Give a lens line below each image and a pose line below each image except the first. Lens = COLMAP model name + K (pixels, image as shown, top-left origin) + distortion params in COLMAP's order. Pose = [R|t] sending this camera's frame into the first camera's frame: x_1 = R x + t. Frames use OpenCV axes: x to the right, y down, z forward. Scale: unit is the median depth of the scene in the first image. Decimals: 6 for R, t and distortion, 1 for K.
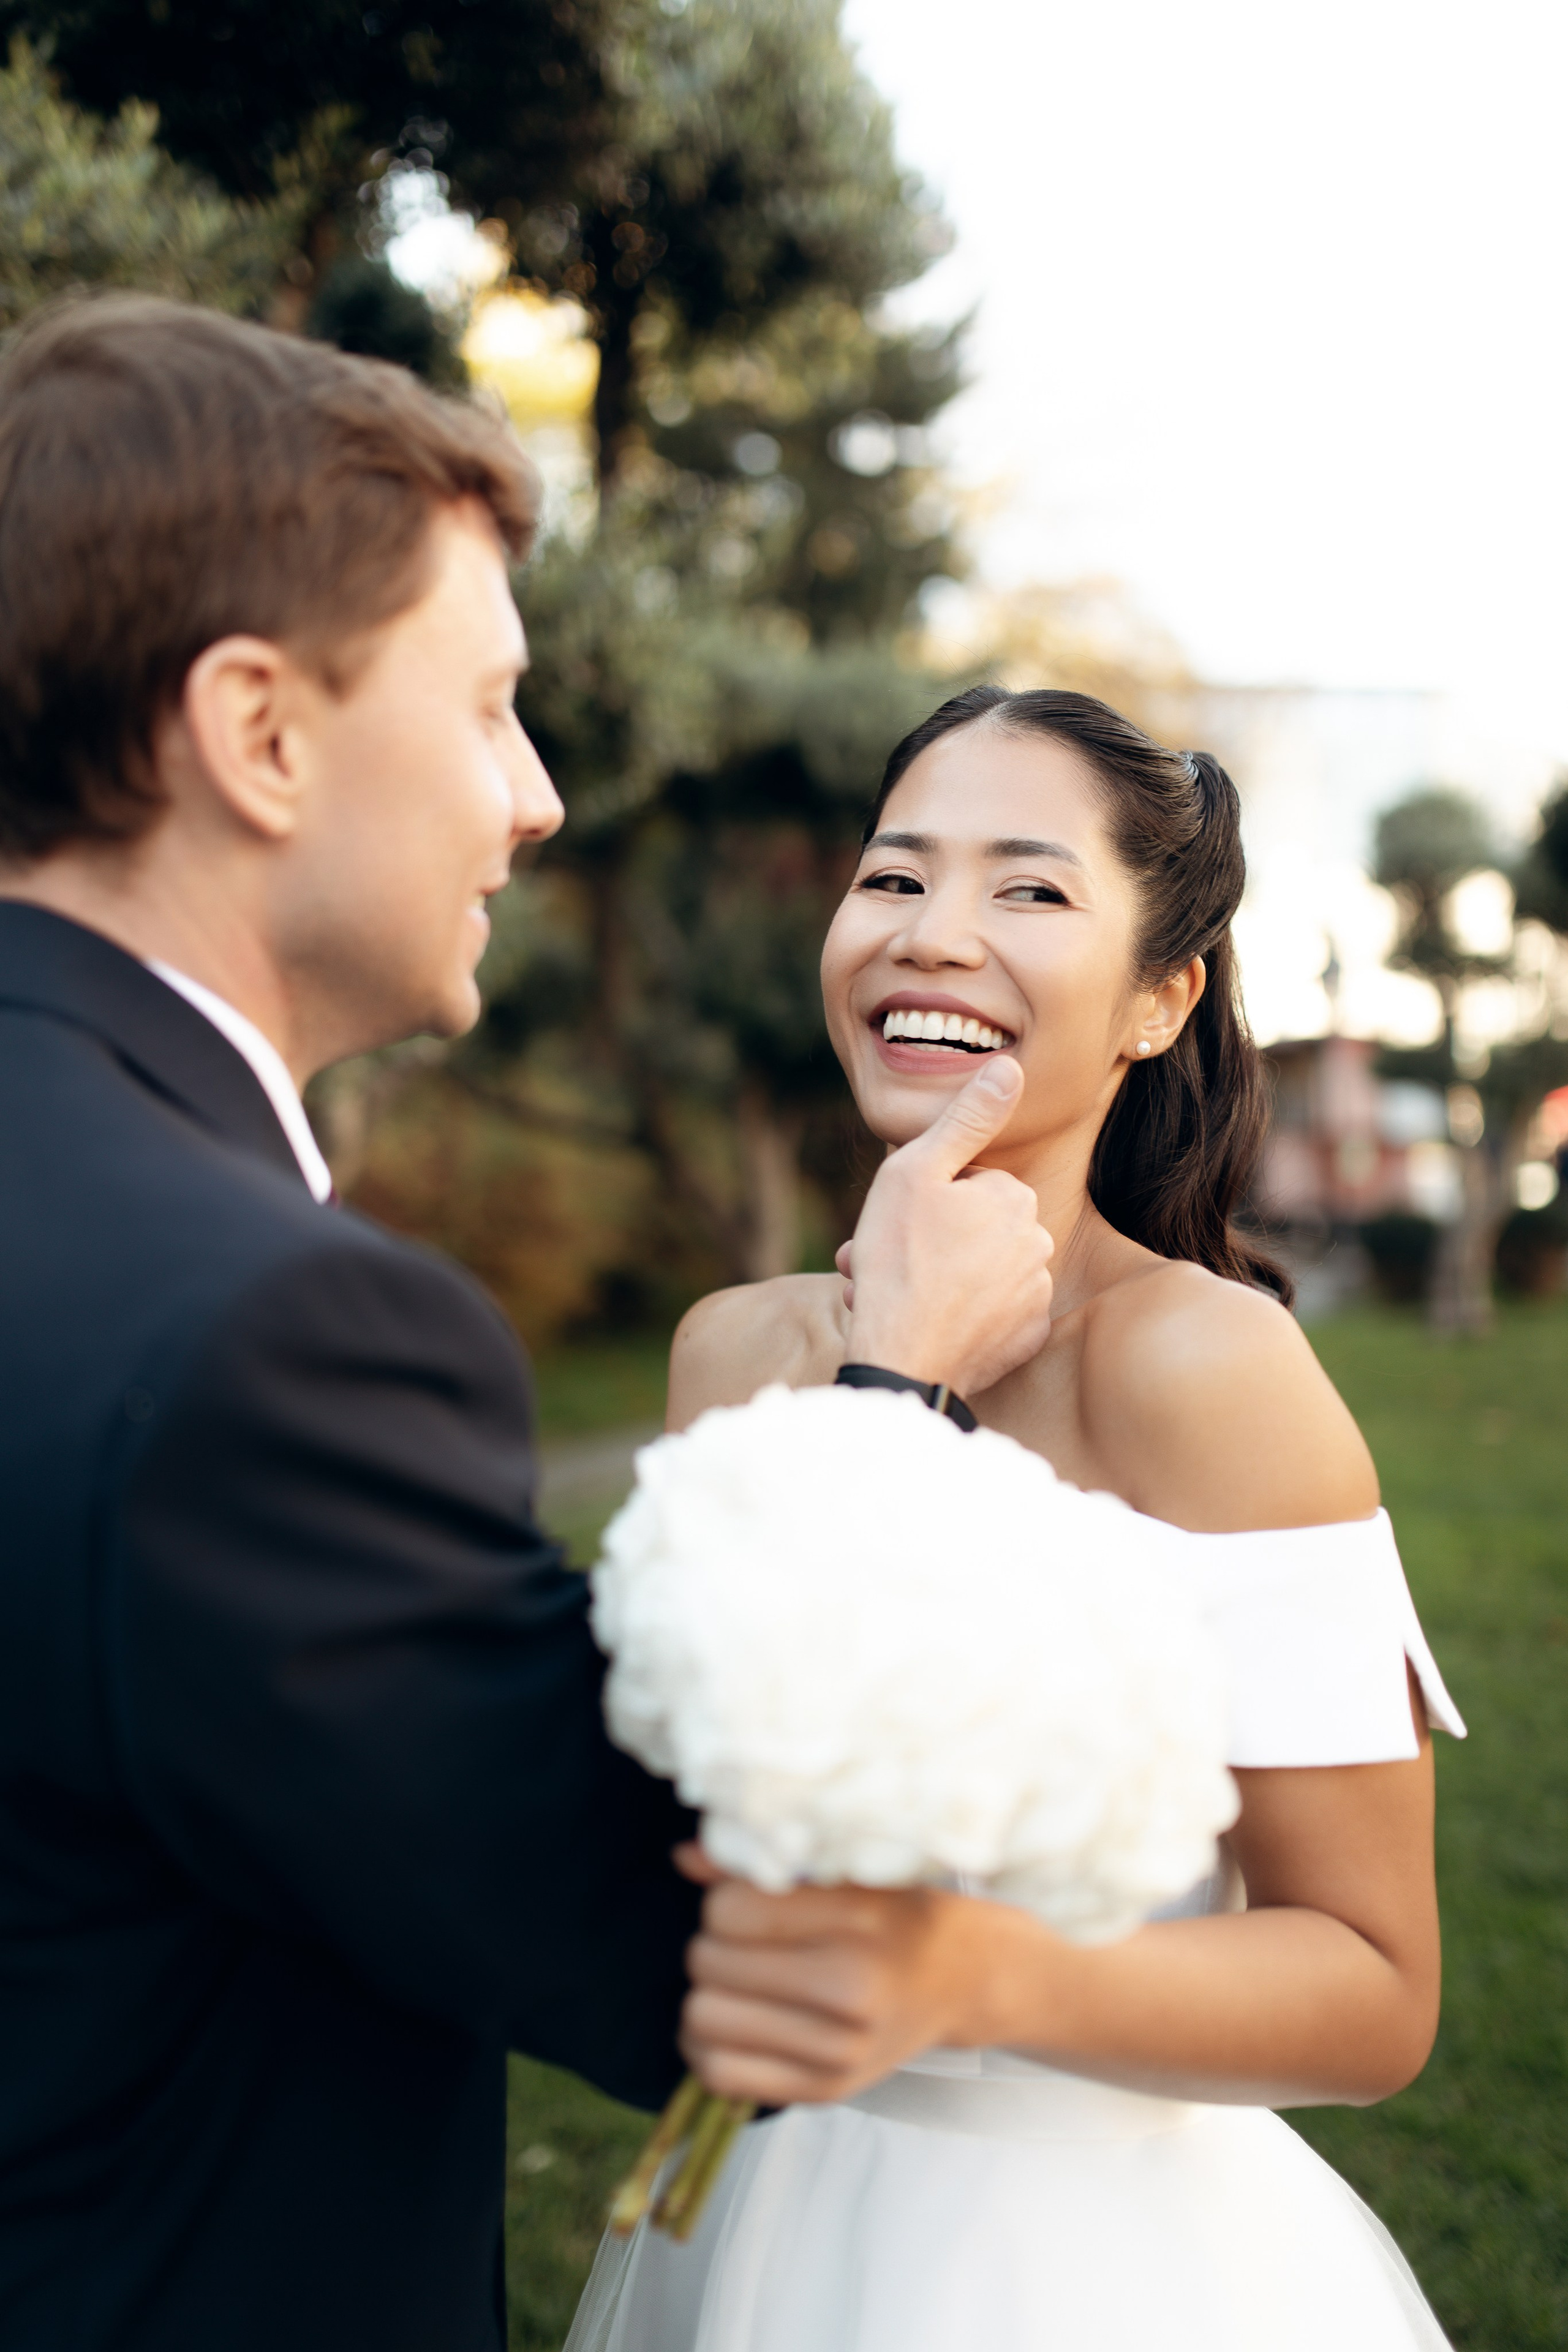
lens RADIAL K [[2310.7, 0, 826.0], [0, 2310.7, 984.4], [0, 0, 1]] dist [-0.000090, 0.007663]
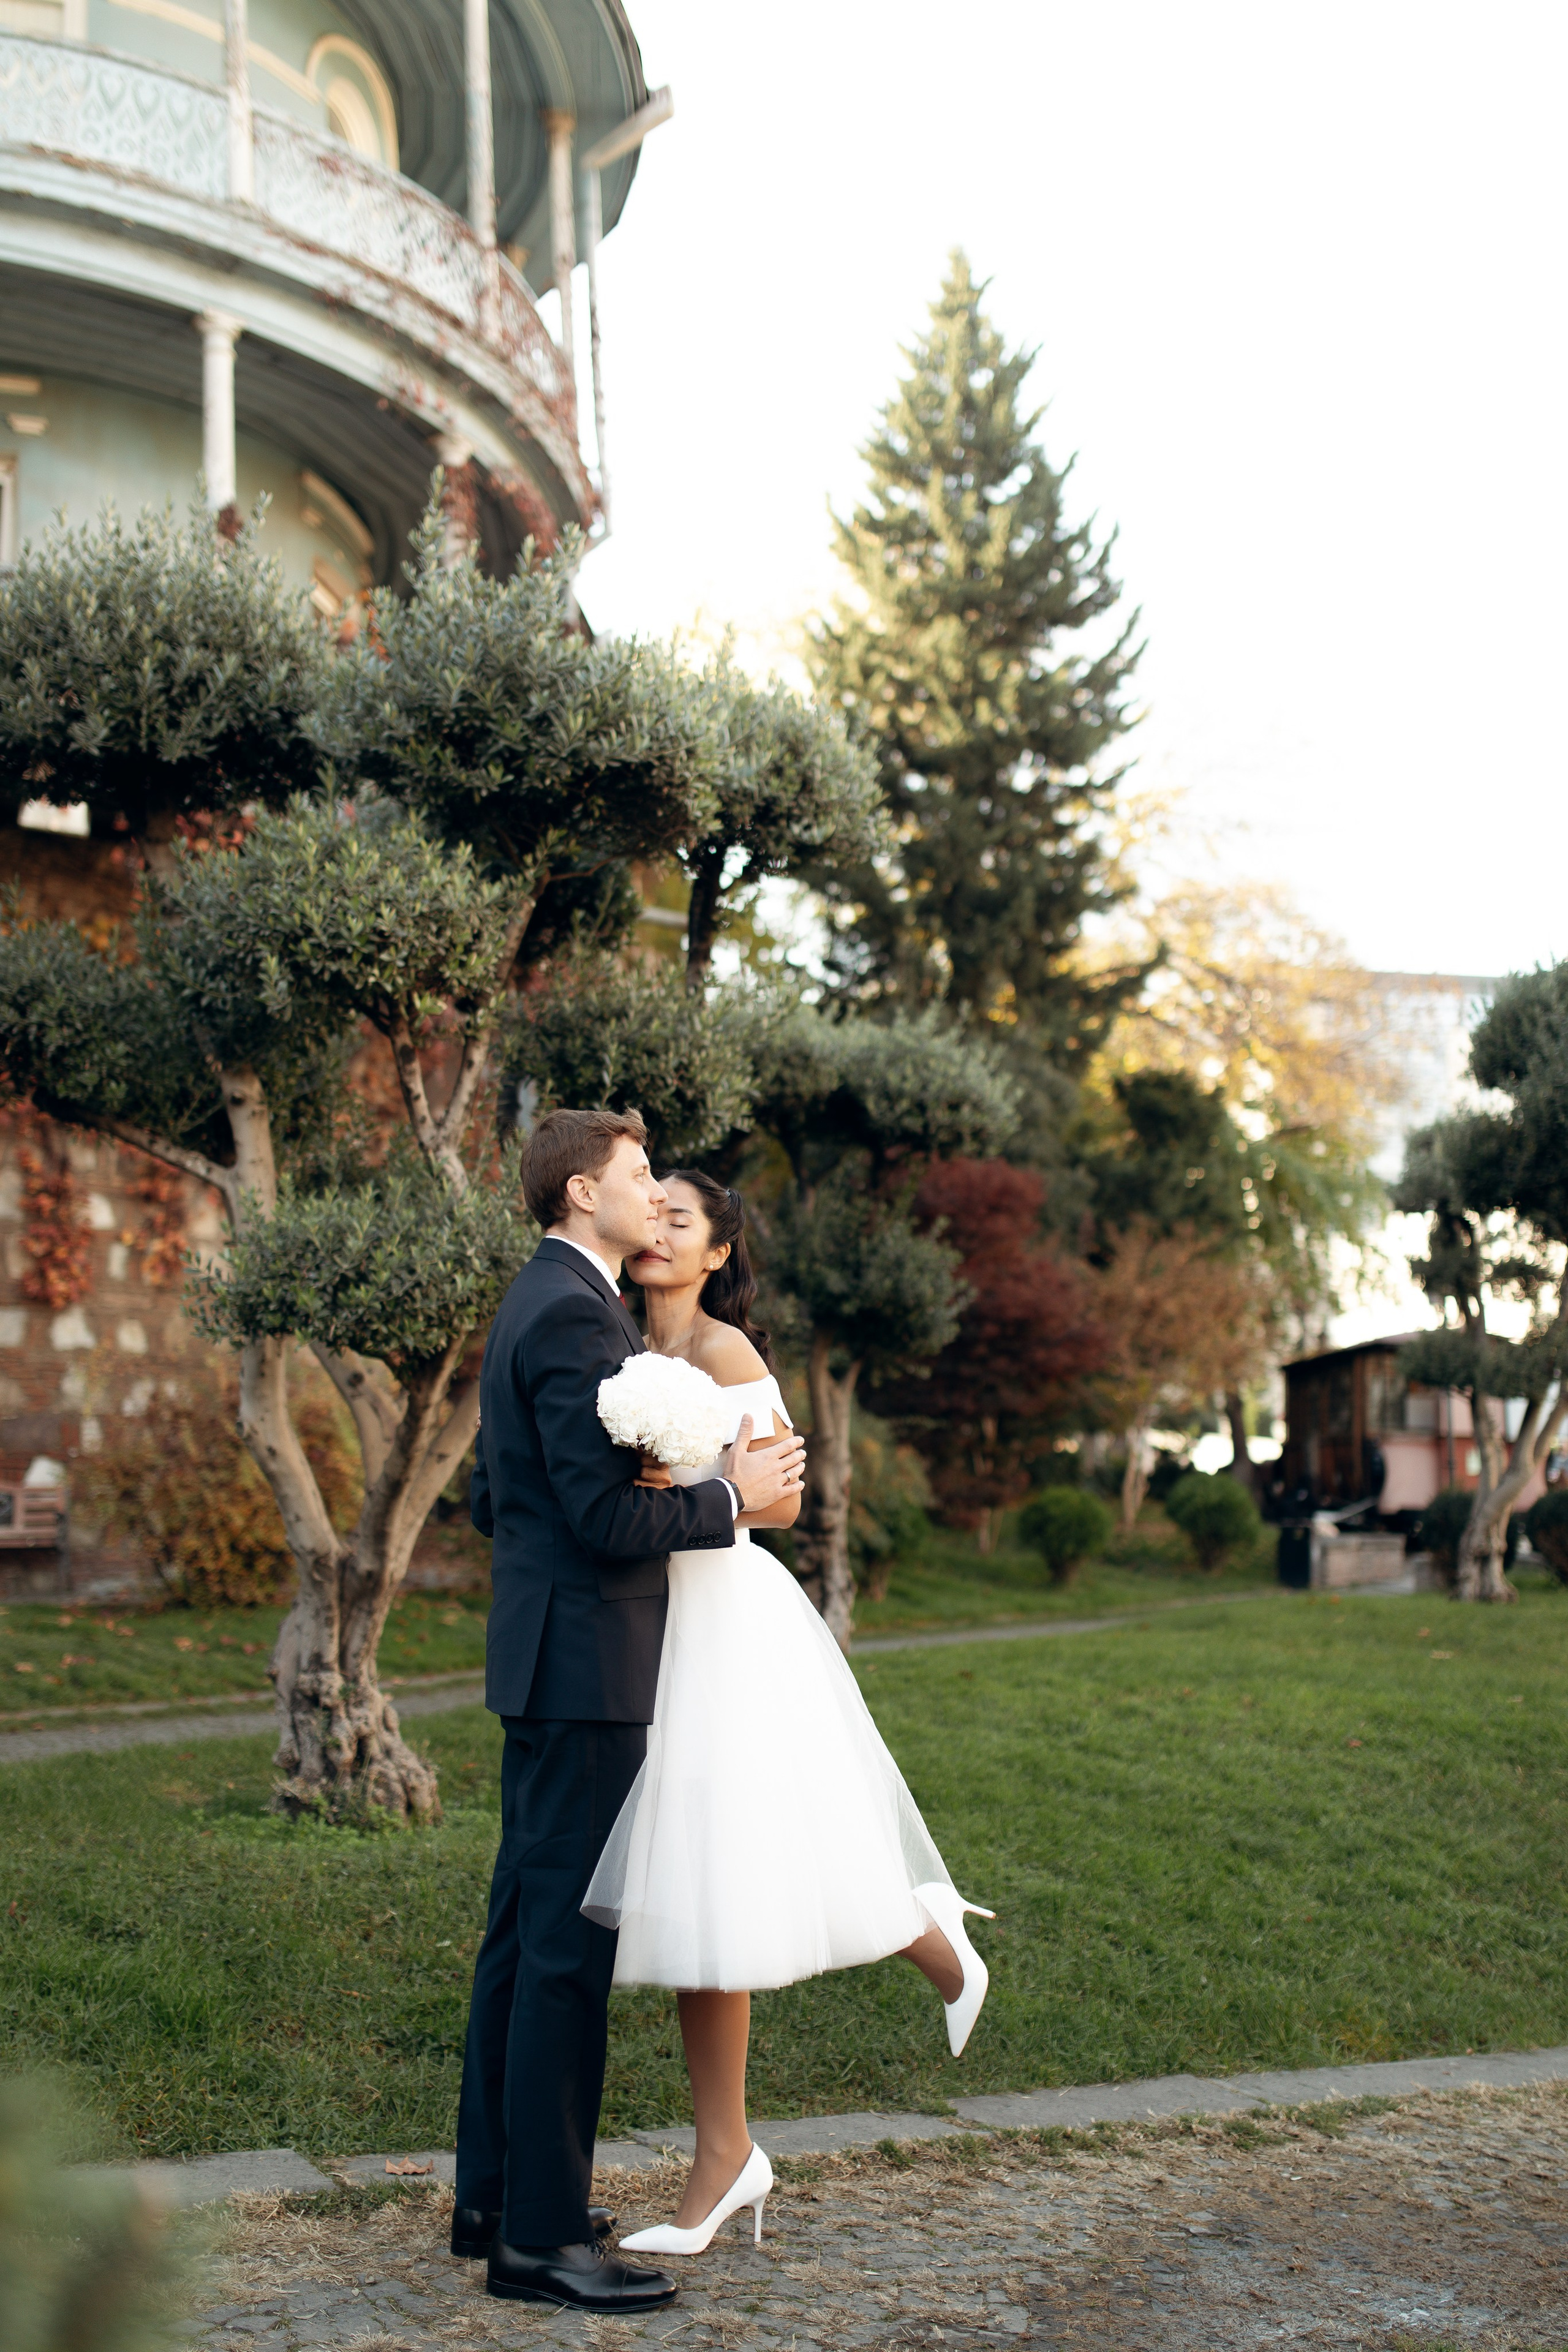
lens RADIAL K [[2357.5, 0, 788.5], [0, 2357.5, 1207.2], [0, 0, 1]] dist [-0.001318, 0.006234]
pose [[0.994140, 0.043459, -0.098982, 0.243157], [-0.045650, 0.998758, -0.019976, -0.003717], [0.097991, 0.024378, 0.994889, -1.176919]]
